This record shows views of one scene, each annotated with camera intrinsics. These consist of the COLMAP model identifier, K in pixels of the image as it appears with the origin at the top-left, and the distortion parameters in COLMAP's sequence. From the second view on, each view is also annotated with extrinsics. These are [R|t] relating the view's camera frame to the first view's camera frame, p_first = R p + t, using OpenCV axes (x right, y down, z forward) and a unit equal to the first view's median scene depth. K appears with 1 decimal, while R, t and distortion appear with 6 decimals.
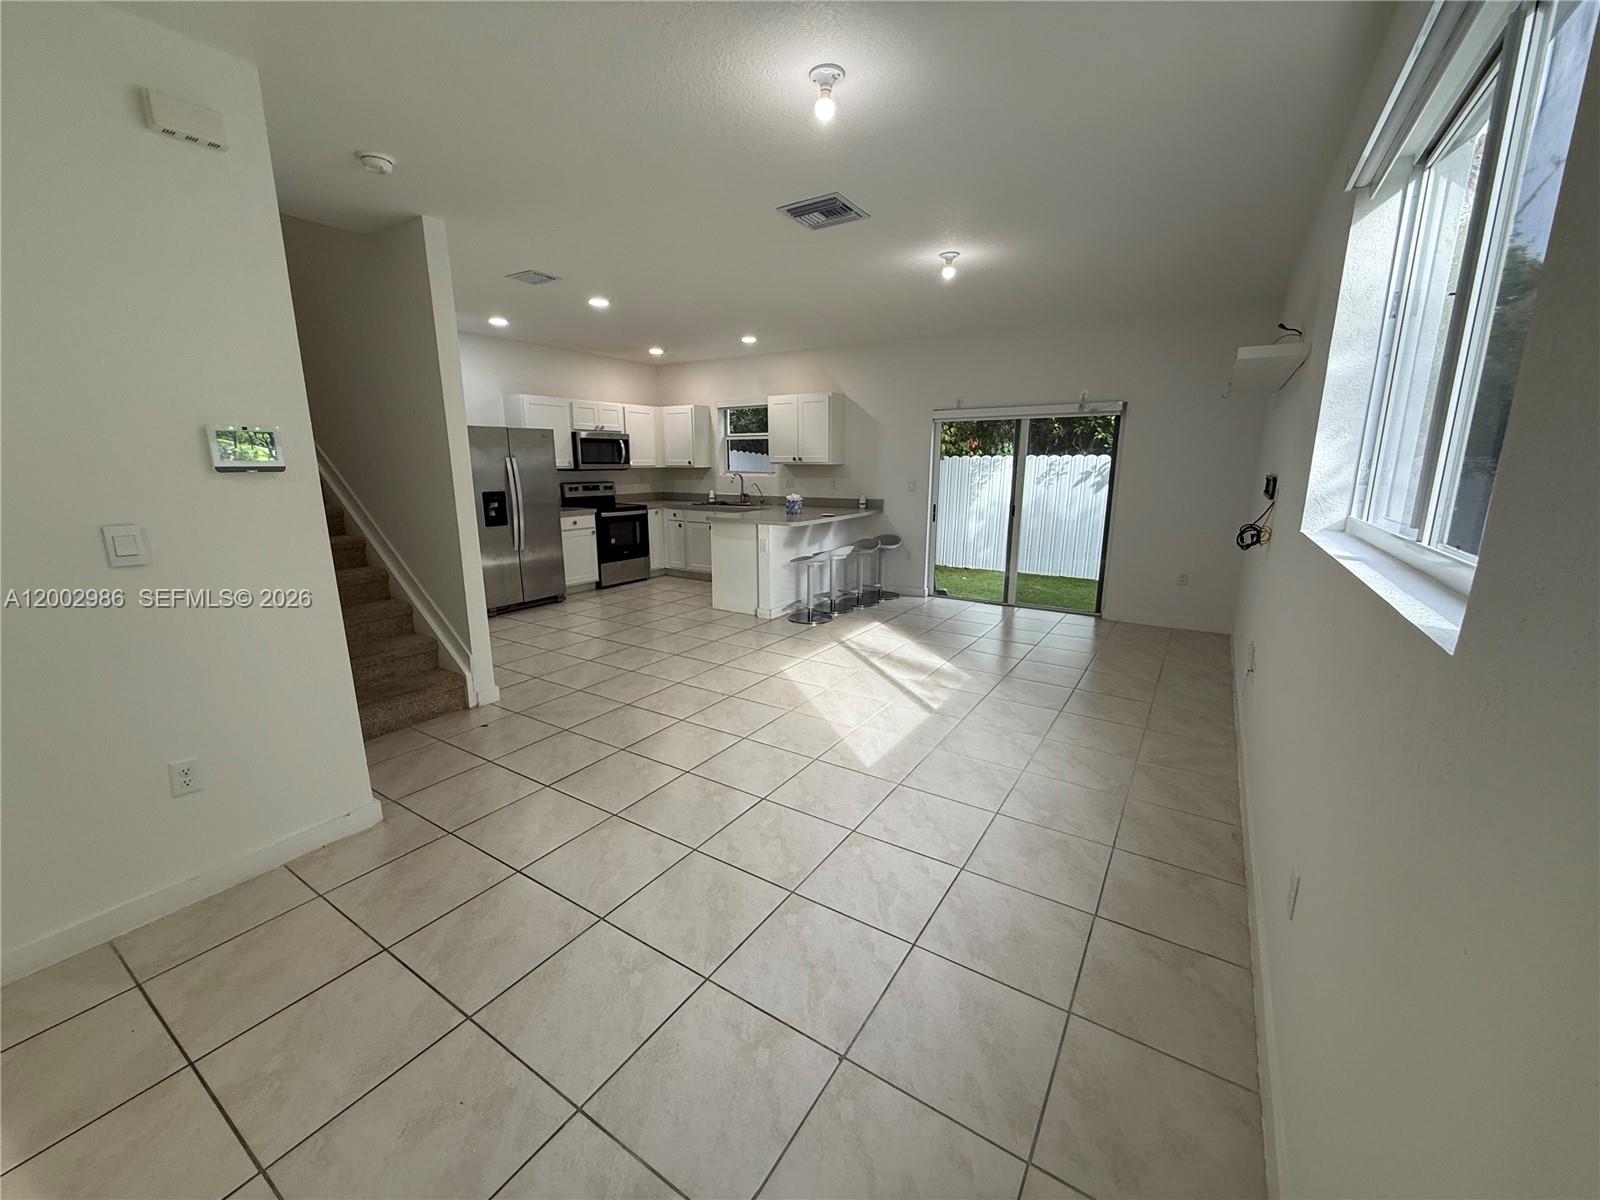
lens RADIAL K [[631.5, 0, 800.0], [0, 631.5, 600.0], [0, 0, 1]] dist [-0.009361, -0.000132]
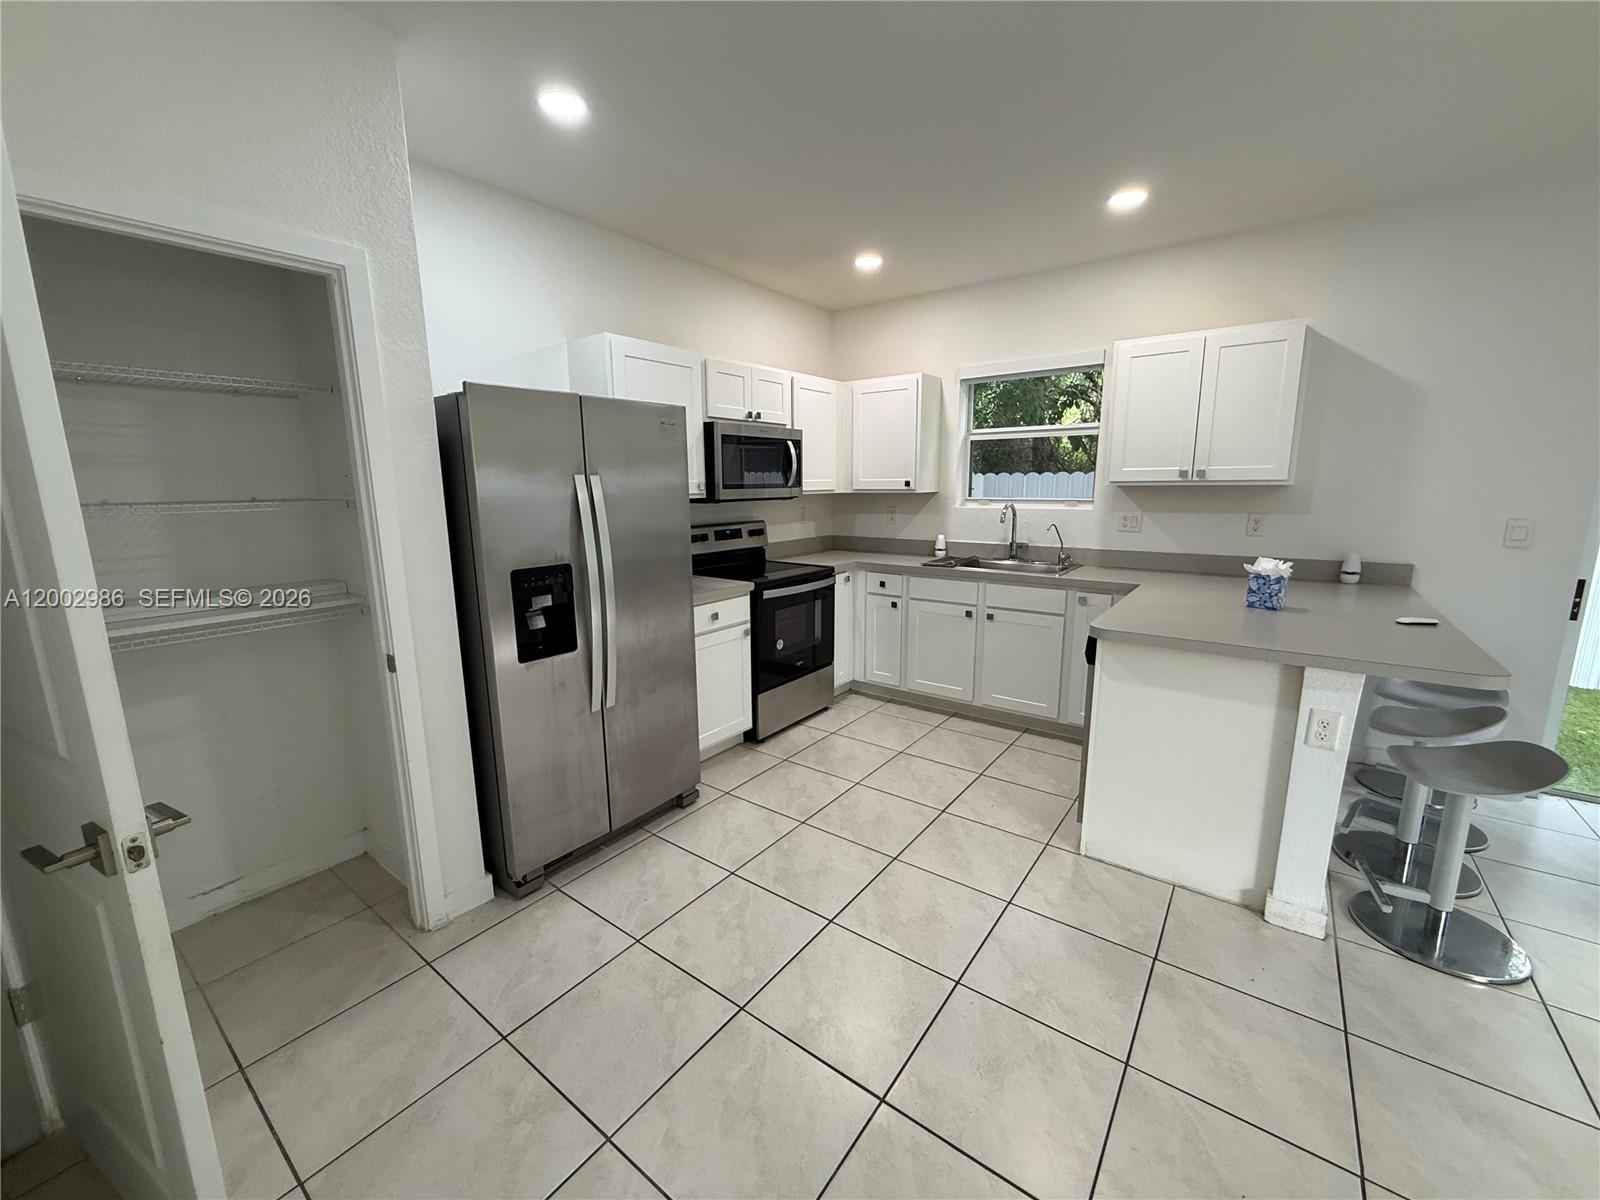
lens RADIAL K [[636.9, 0, 800.0], [0, 636.9, 600.0], [0, 0, 1]] dist [0.000873, 0.000068]
pose [[0.997587, 0.004117, -0.069311, -0.240509], [-0.006495, 0.999396, -0.034127, -0.108491], [0.069129, 0.034495, 0.997011, 0.496462]]
